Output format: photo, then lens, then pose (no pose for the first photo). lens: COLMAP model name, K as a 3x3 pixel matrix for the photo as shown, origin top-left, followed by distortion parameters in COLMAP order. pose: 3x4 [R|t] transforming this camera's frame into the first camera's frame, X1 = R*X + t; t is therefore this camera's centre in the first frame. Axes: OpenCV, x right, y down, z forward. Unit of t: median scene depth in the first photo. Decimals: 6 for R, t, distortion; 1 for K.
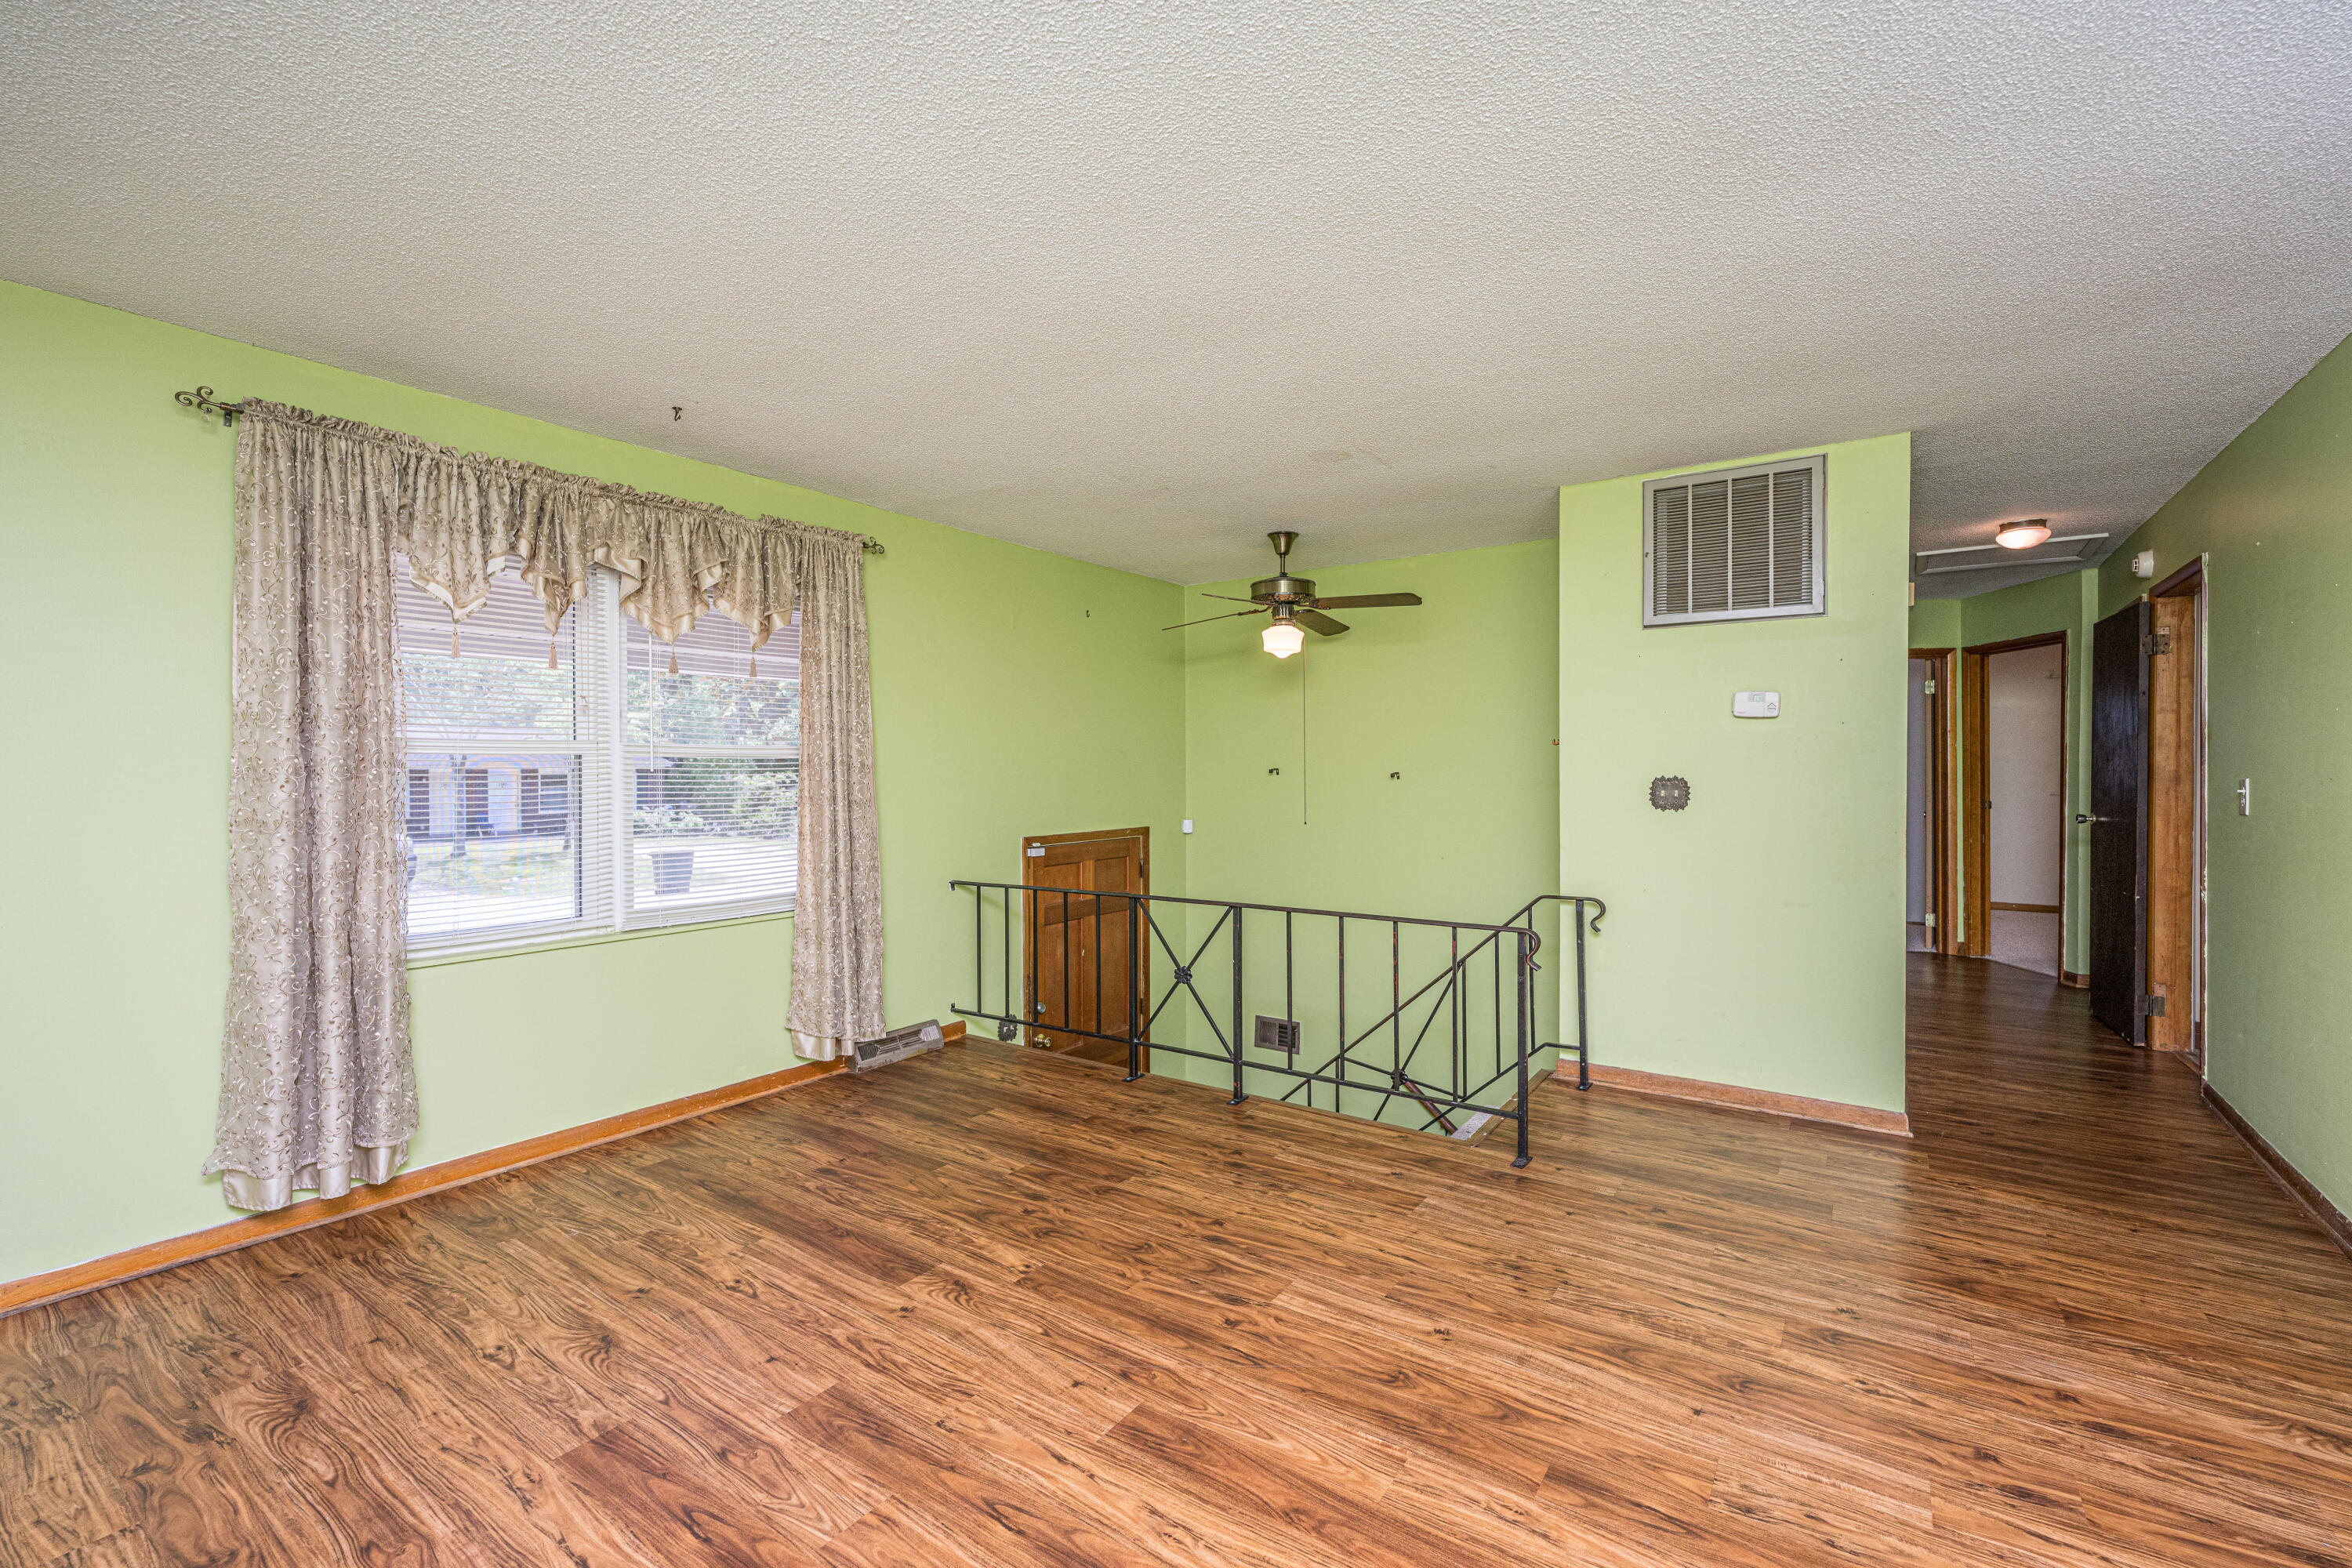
lens RADIAL K [[979.5, 0, 1147.6], [0, 979.5, 775.0], [0, 0, 1]] dist [0.000500, -0.000507]
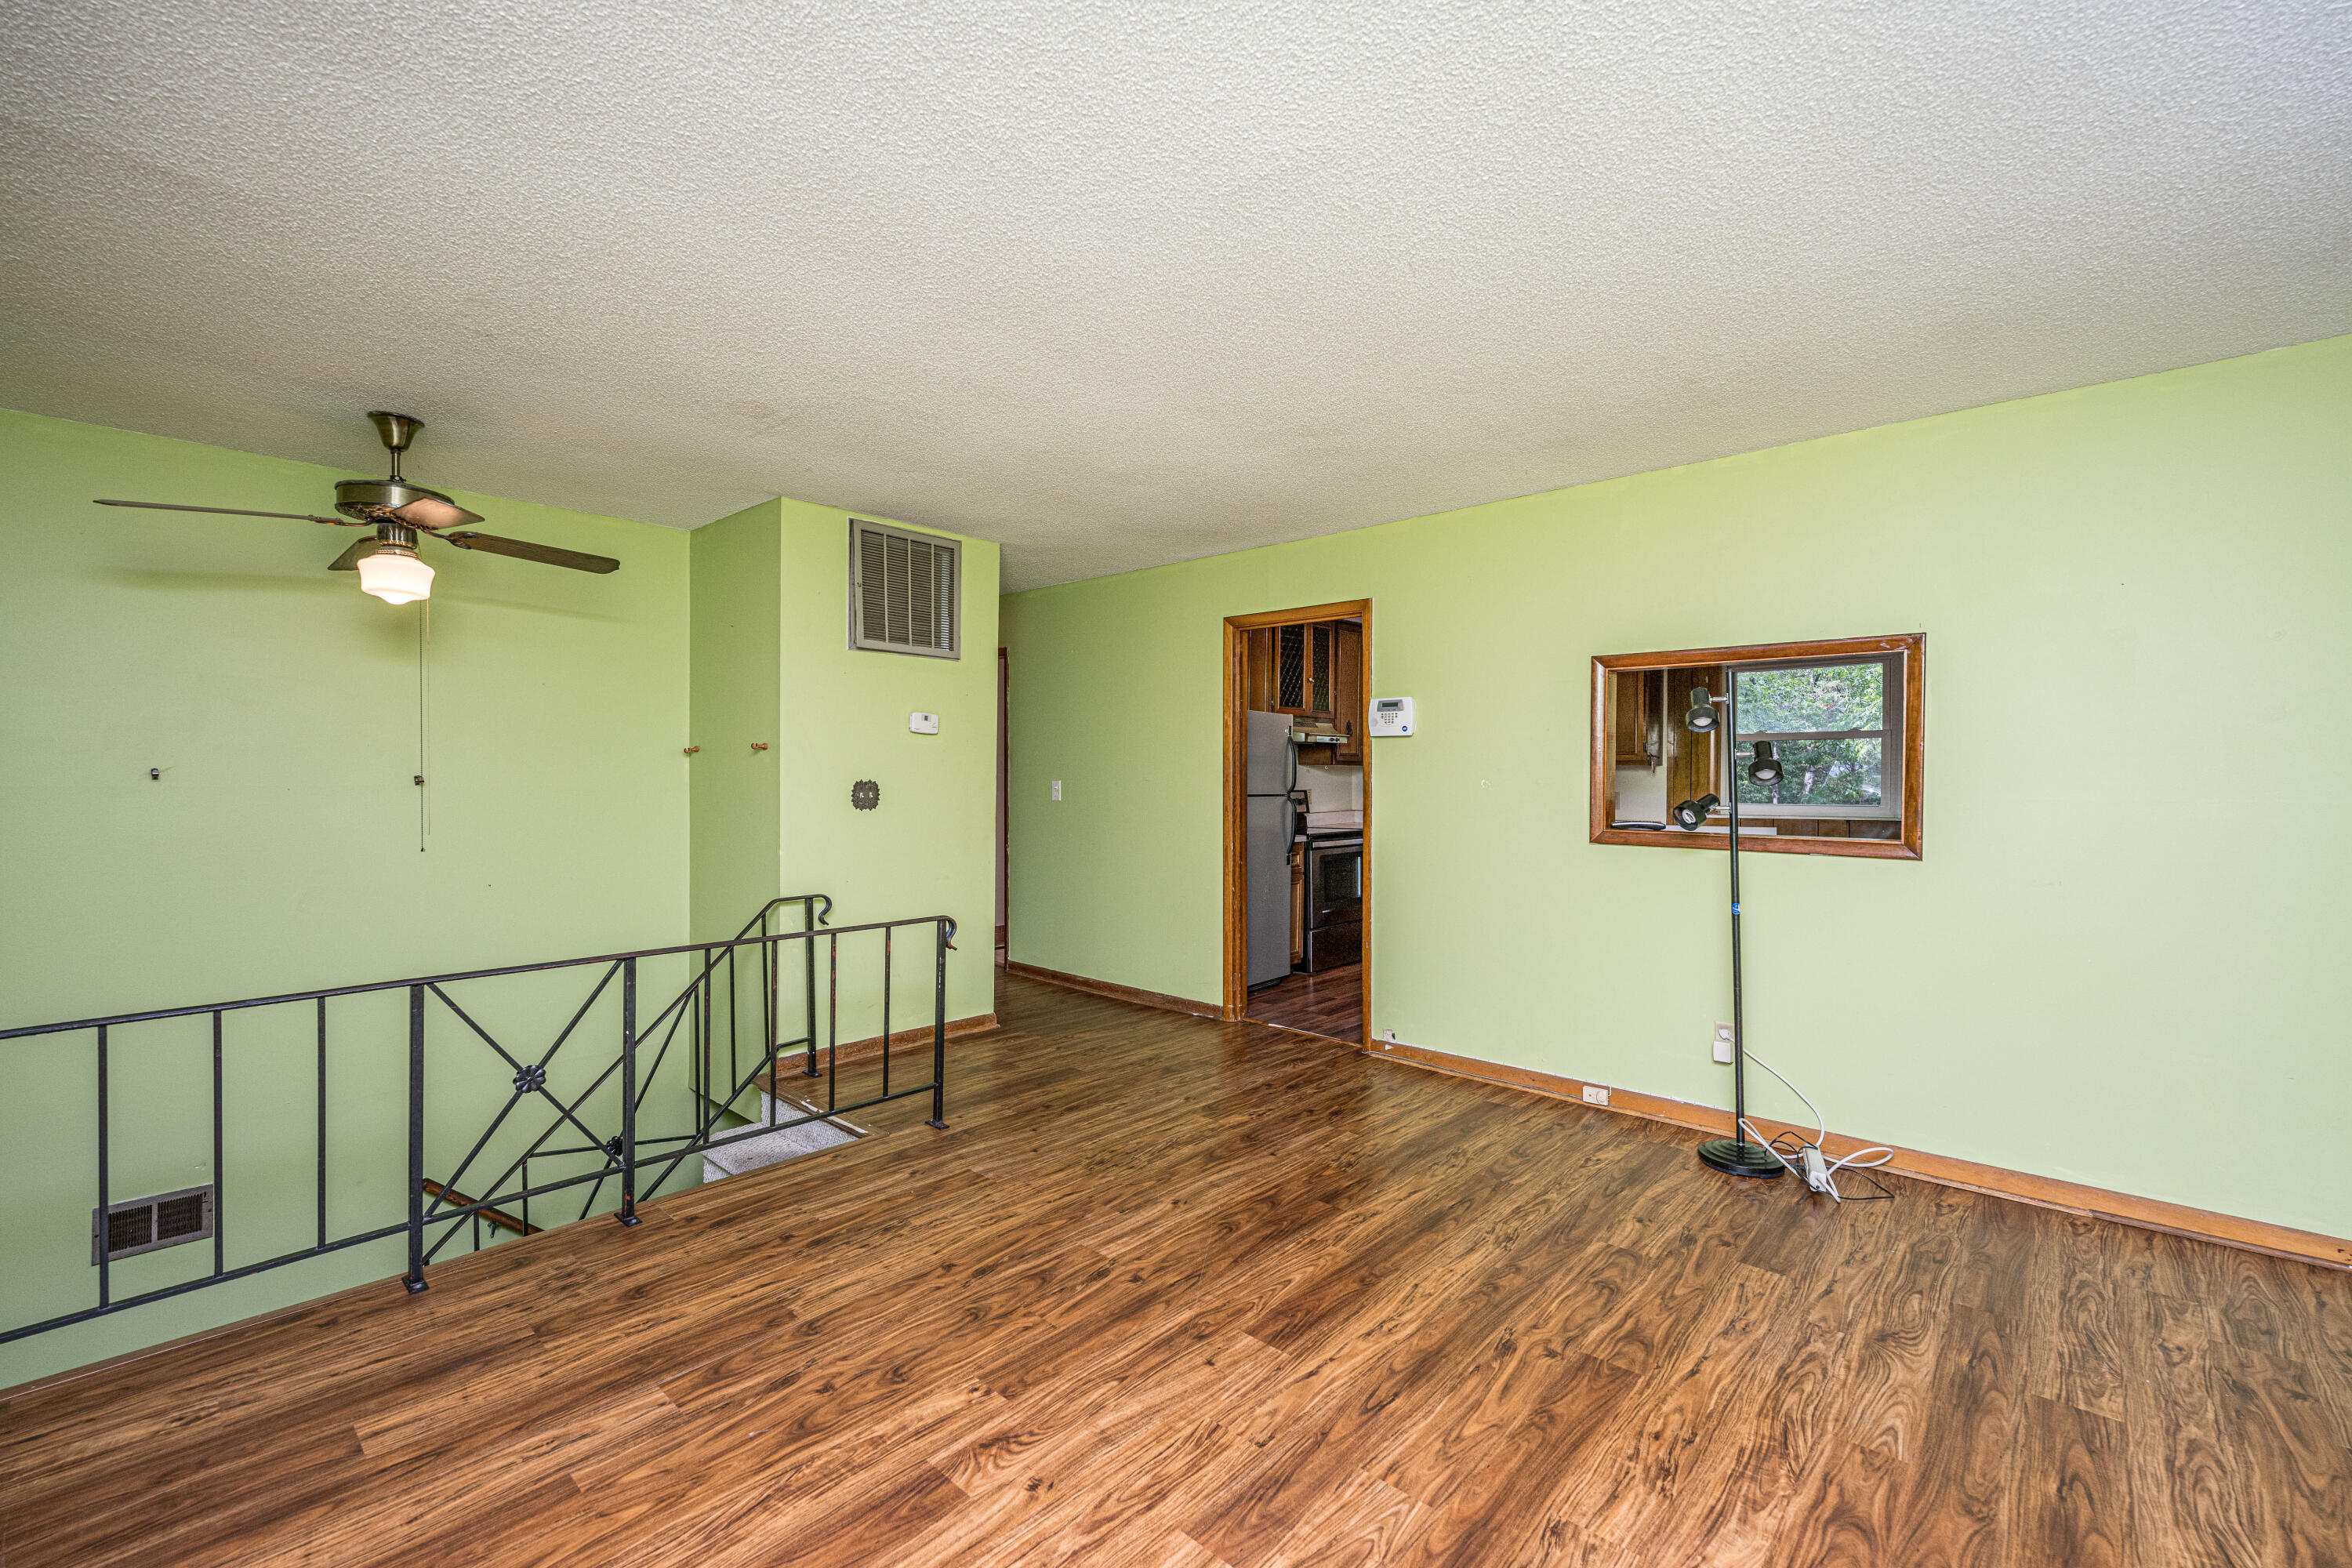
lens RADIAL K [[1057.2, 0, 1168.1], [0, 1057.2, 774.2], [0, 0, 1]] dist [0.001420, -0.000616]
pose [[0.103780, 0.003525, 0.994594, -0.843566], [-0.000114, 0.999994, -0.003532, -0.001507], [-0.994600, 0.000253, 0.103780, 0.651403]]
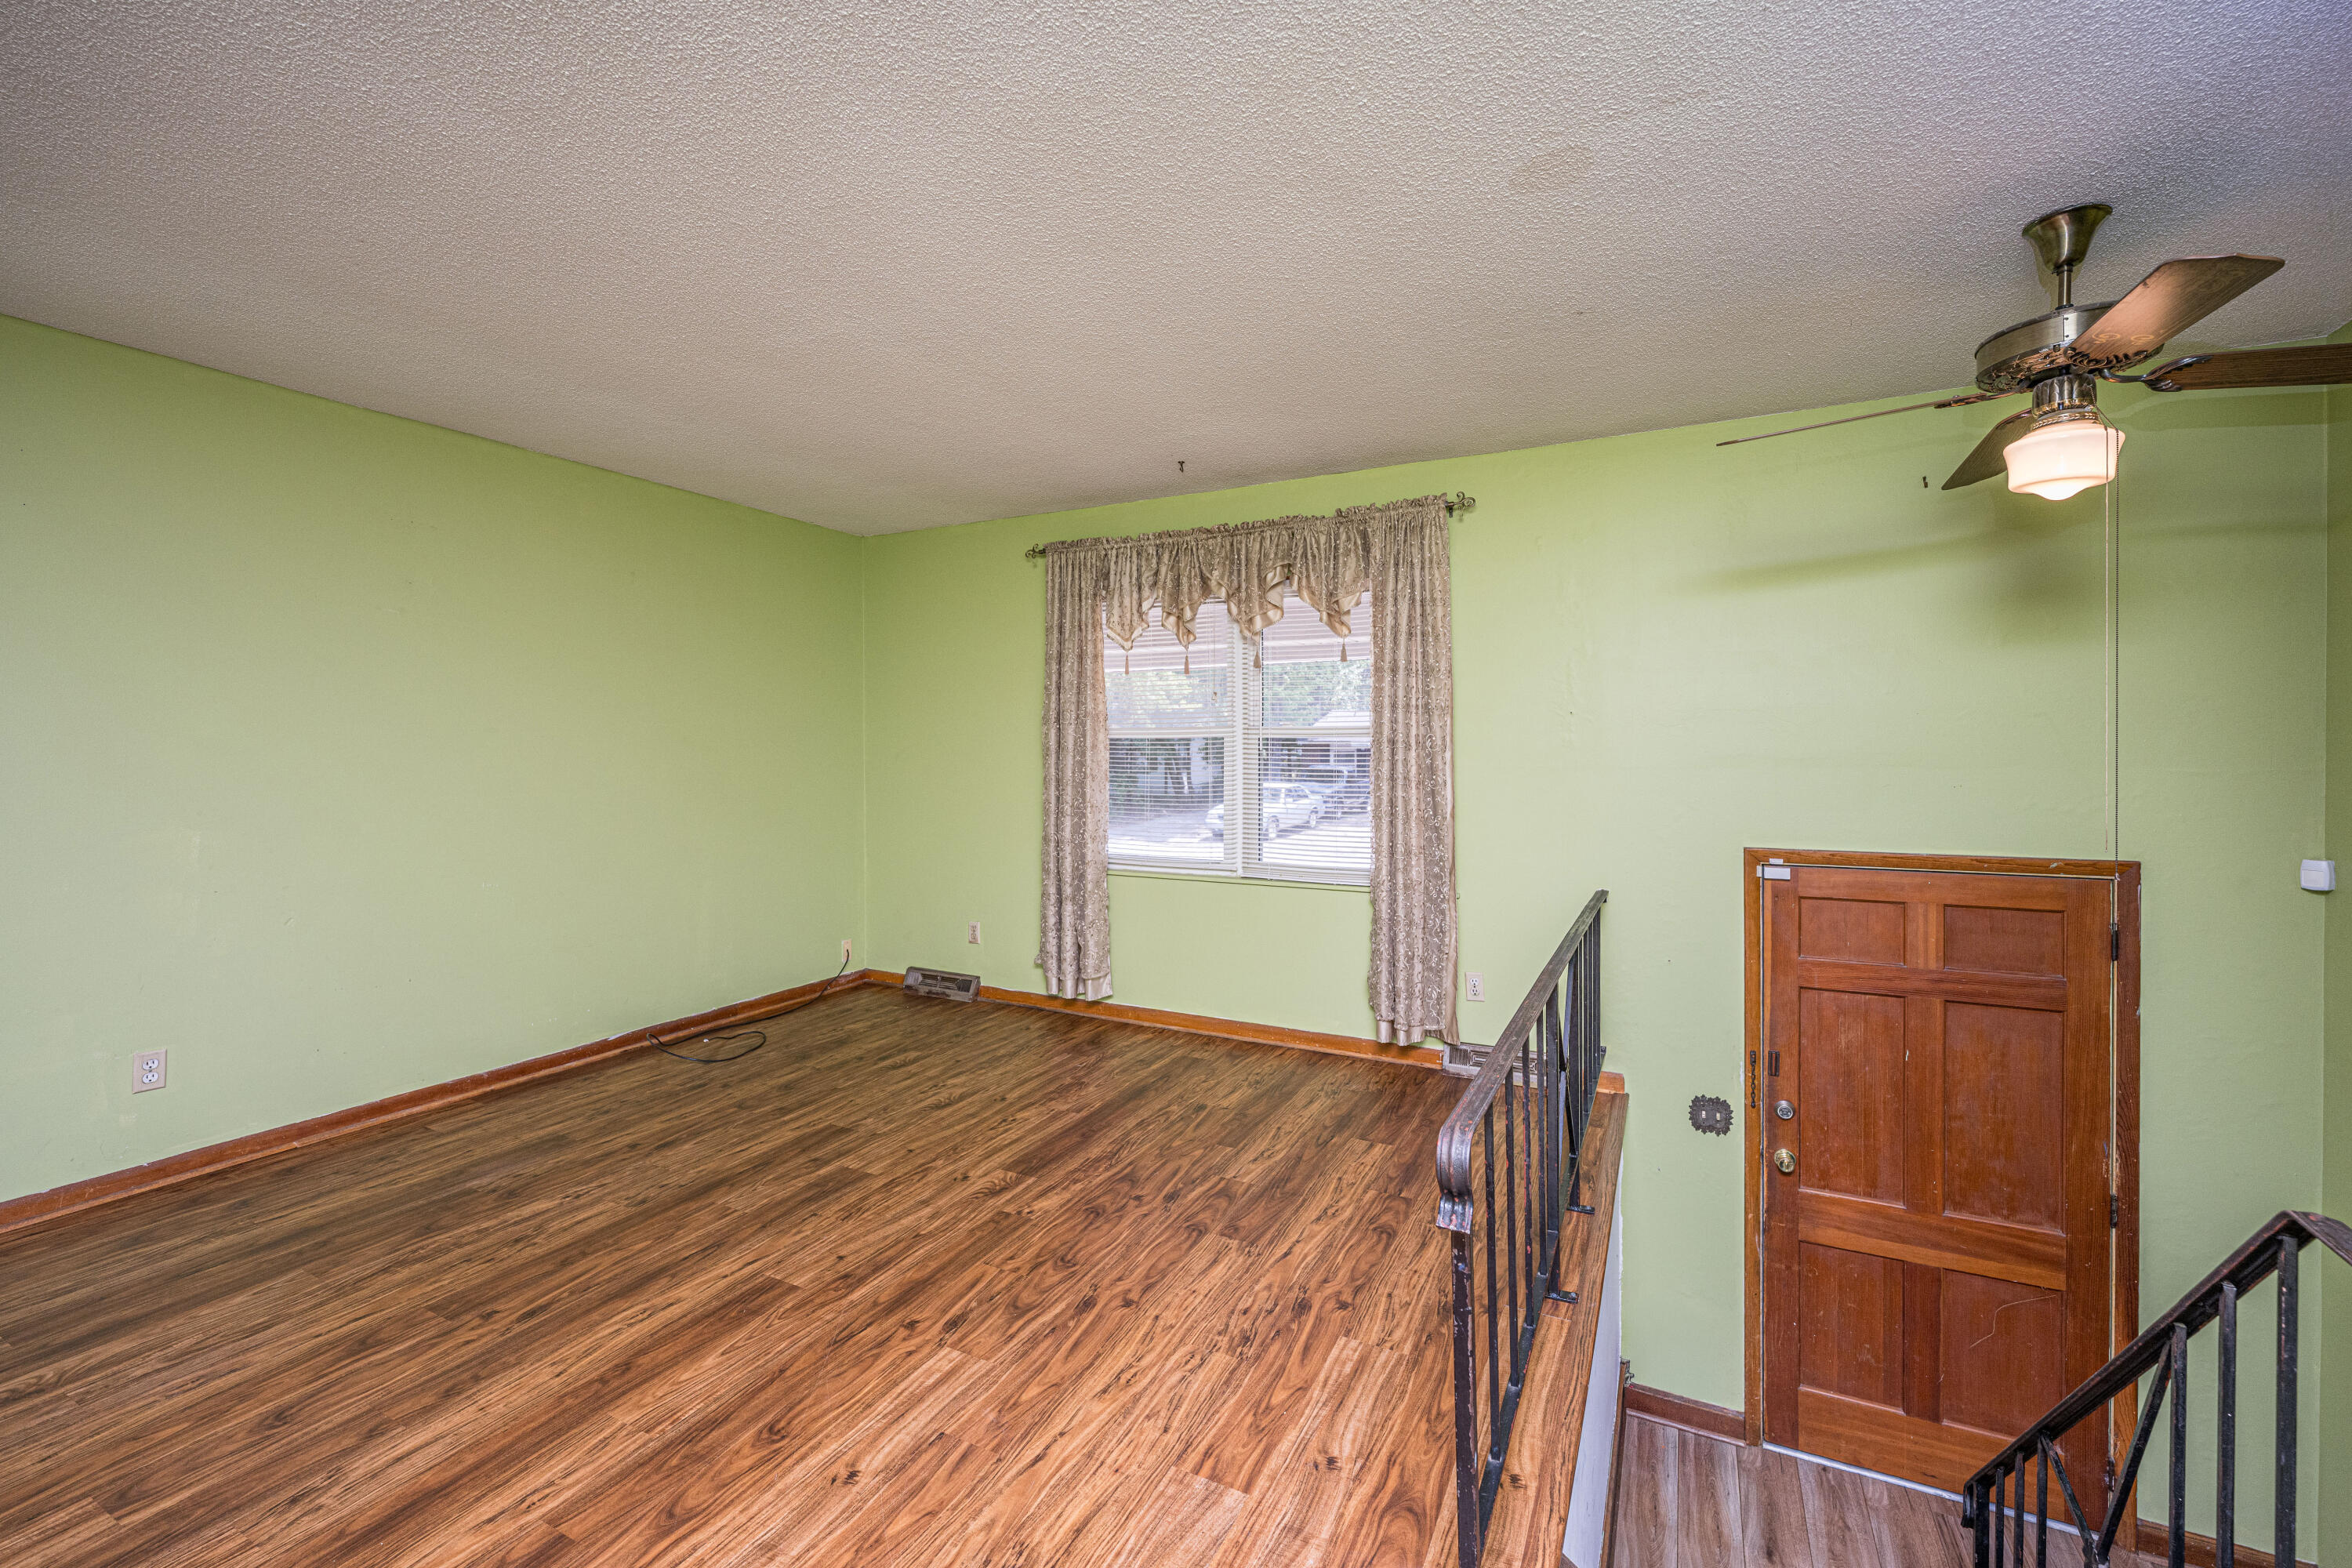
lens RADIAL K [[979.5, 0, 1165.8], [0, 979.5, 774.8], [0, 0, 1]] dist [0.000500, -0.000507]
pose [[0.154097, 0.029294, -0.987621, 0.825223], [-0.002973, 0.999570, 0.029184, -0.010473], [0.988051, -0.001561, 0.154118, 0.851844]]
